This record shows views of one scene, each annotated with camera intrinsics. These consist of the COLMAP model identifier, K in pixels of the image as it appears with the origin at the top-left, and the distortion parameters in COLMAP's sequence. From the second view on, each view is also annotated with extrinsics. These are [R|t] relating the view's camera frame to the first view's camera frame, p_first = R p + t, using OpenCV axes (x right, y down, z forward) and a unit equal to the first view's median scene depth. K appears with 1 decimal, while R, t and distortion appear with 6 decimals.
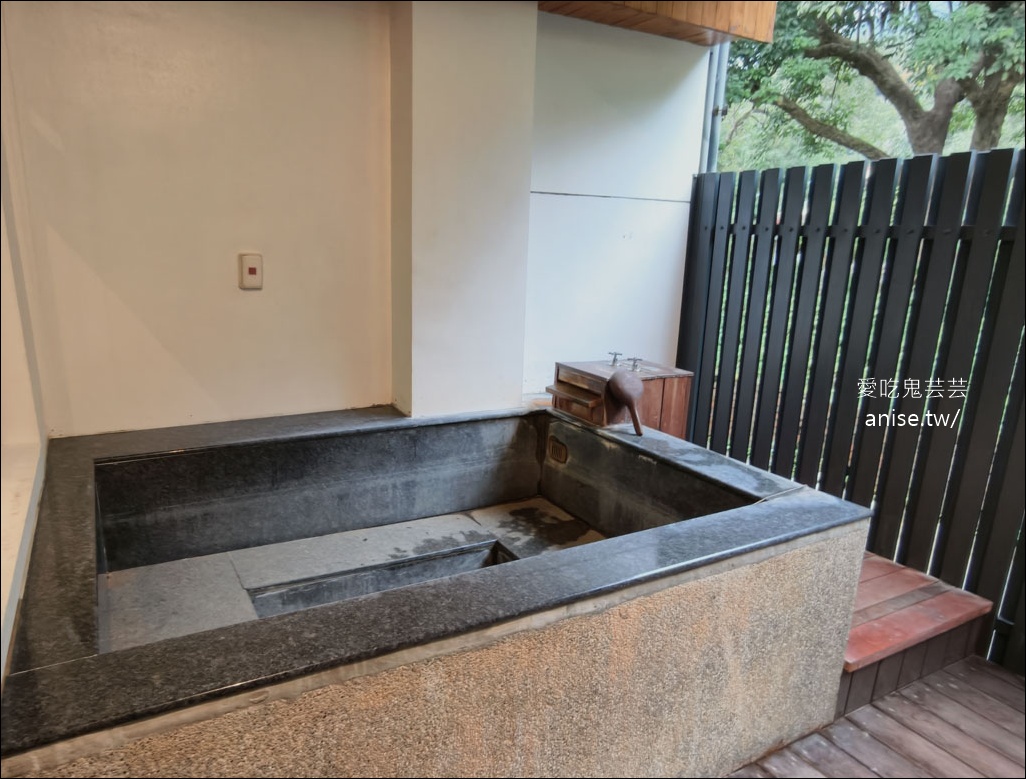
lens RADIAL K [[704.7, 0, 510.8], [0, 704.7, 436.1], [0, 0, 1]] dist [-0.051499, 0.000485]
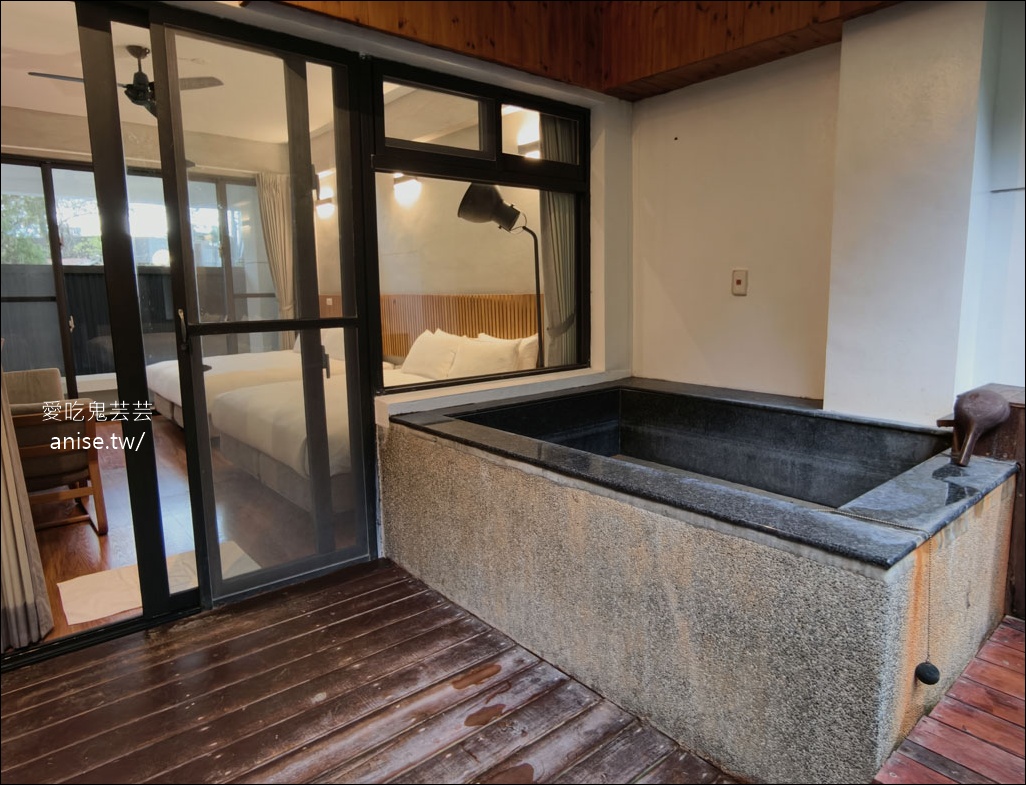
lens RADIAL K [[647.7, 0, 512.2], [0, 647.7, 378.8], [0, 0, 1]] dist [-0.002469, -0.000483]
pose [[0.183147, 0.111593, -0.976731, 0.863402], [-0.252586, 0.965524, 0.062950, -0.015598], [0.950083, 0.235180, 0.205020, 0.350044]]
